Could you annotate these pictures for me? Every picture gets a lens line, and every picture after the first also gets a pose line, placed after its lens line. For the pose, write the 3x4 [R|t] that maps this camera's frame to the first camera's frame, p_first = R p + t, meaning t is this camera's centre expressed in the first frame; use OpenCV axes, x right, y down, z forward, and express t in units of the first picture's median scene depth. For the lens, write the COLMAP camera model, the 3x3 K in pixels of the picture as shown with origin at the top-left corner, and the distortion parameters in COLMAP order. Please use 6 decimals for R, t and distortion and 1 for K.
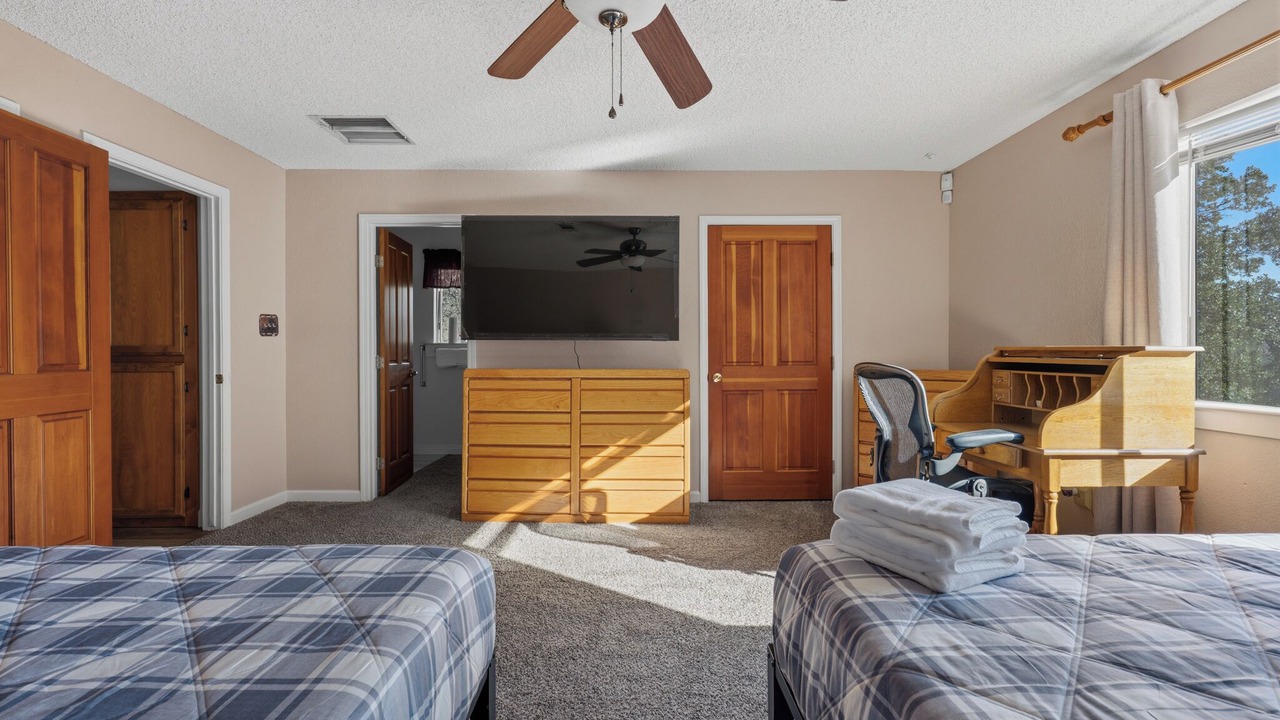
lens RADIAL K [[573.0, 0, 640.0], [0, 573.0, 360.0], [0, 0, 1]] dist [0.000849, 0.000655]
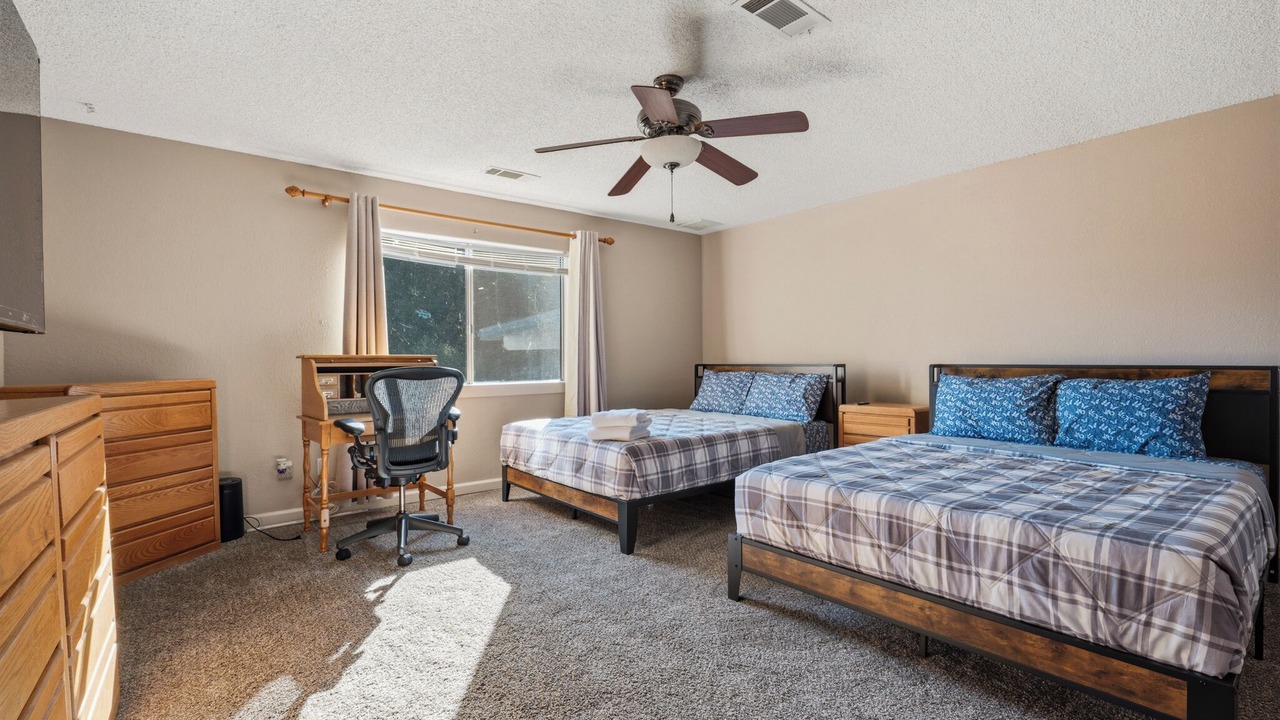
lens RADIAL K [[573.0, 0, 640.0], [0, 573.0, 360.0], [0, 0, 1]] dist [0.000849, 0.000655]
pose [[-0.615381, 0.001482, 0.788228, -0.772718], [0.014610, 0.999848, 0.009526, -0.012547], [-0.788094, 0.017378, -0.615309, 1.223852]]
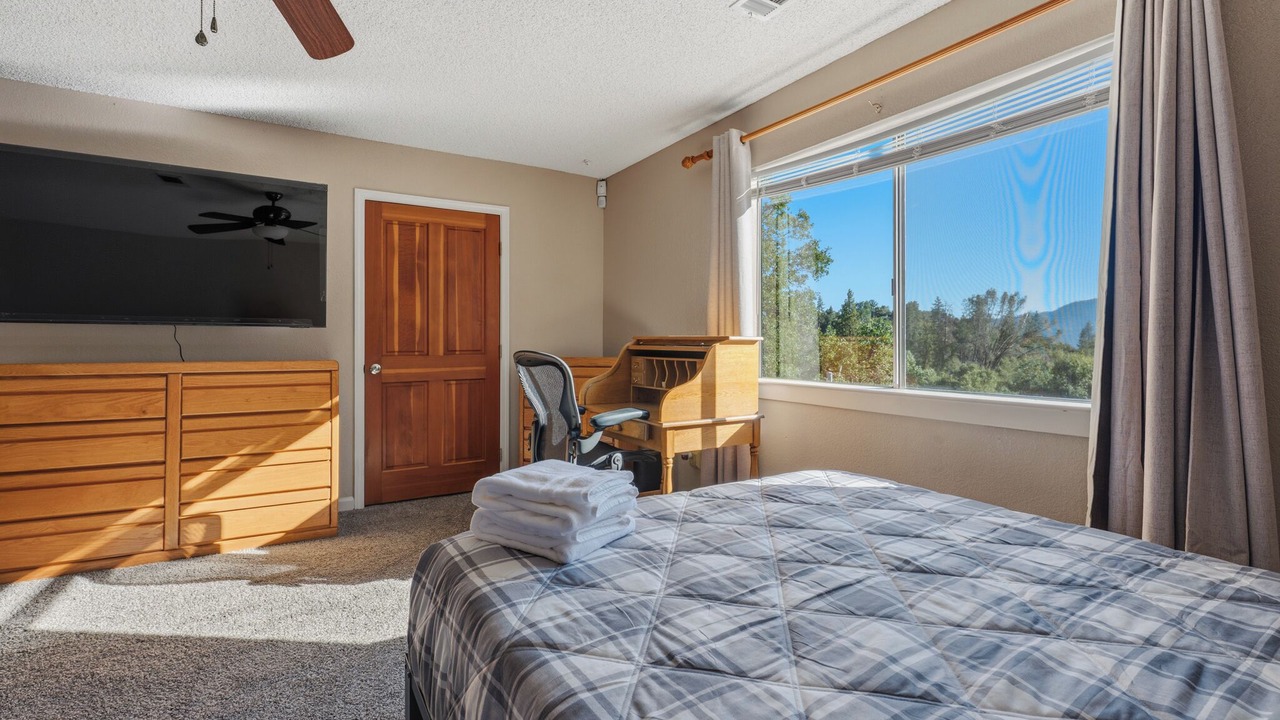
lens RADIAL K [[579.5, 0, 640.1], [0, 579.5, 347.4], [0, 0, 1]] dist [0.000718, 0.000422]
pose [[0.855515, -0.004079, 0.517762, 0.032322], [0.005785, 0.999982, -0.001681, 0.001253], [-0.517746, 0.004433, 0.855523, -0.001348]]
